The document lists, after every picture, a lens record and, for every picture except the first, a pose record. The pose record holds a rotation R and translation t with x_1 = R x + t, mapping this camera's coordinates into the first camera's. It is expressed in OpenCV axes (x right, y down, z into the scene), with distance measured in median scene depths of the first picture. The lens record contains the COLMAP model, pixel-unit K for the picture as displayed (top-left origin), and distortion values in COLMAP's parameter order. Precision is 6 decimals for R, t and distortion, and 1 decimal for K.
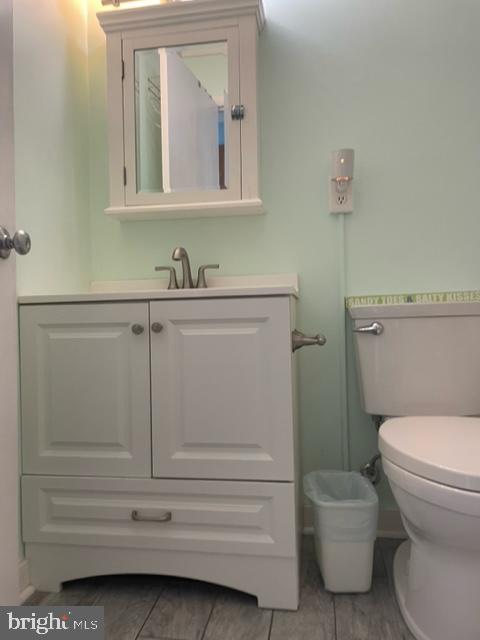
lens RADIAL K [[481.5, 0, 224.6], [0, 481.5, 314.5], [0, 0, 1]] dist [0.077395, -0.104883]
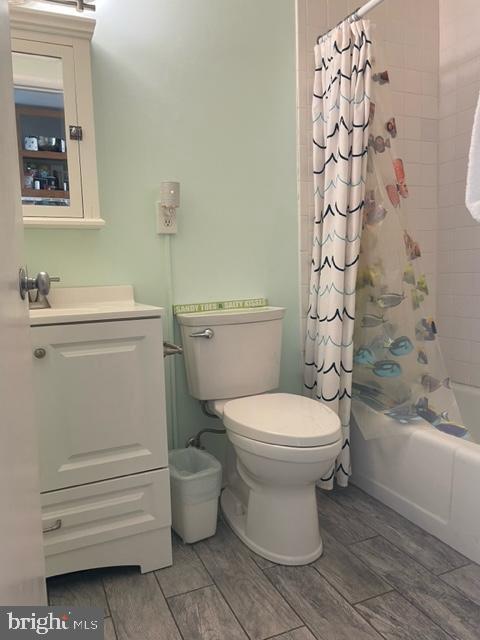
lens RADIAL K [[481.5, 0, 229.9], [0, 481.5, 323.2], [0, 0, 1]] dist [0.077395, -0.104883]
pose [[0.837502, -0.062430, 0.542856, -0.296851], [0.018717, 0.996147, 0.085684, -0.097344], [-0.546113, -0.061600, 0.835444, -0.074716]]
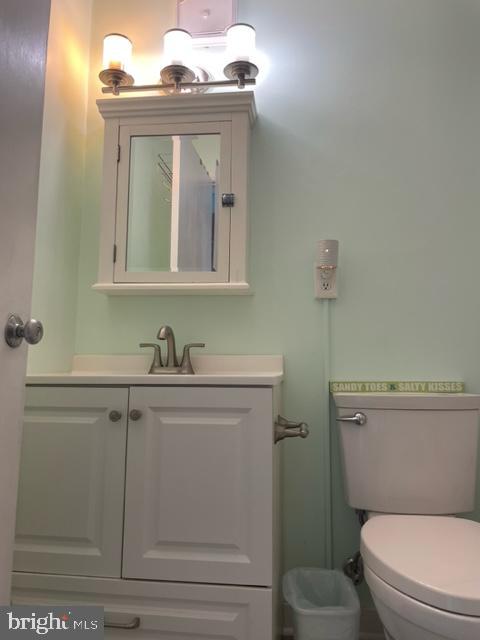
lens RADIAL K [[481.5, 0, 236.8], [0, 481.5, 315.6], [0, 0, 1]] dist [0.077395, -0.104883]
pose [[0.998327, 0.037781, 0.043769, 0.010036], [-0.032542, 0.992859, -0.114772, -0.054061], [-0.047793, 0.113155, 0.992427, 0.002865]]
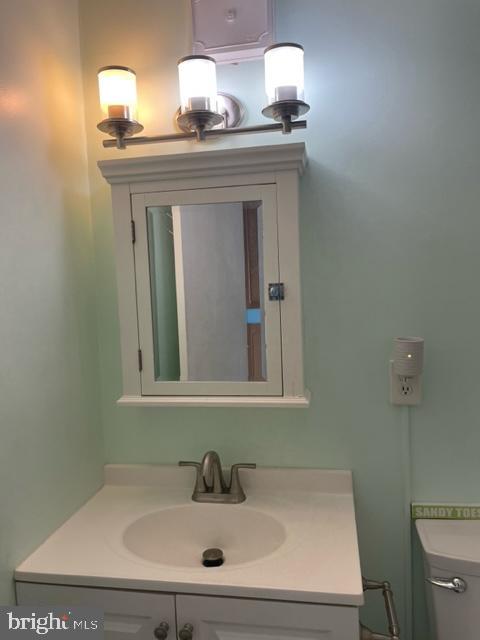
lens RADIAL K [[481.5, 0, 233.7], [0, 481.5, 325.3], [0, 0, 1]] dist [0.077395, -0.104883]
pose [[0.999592, -0.021076, -0.019287, -0.031145], [0.022356, 0.997382, 0.068771, -0.429391], [0.017787, -0.069174, 0.997446, 0.200618]]
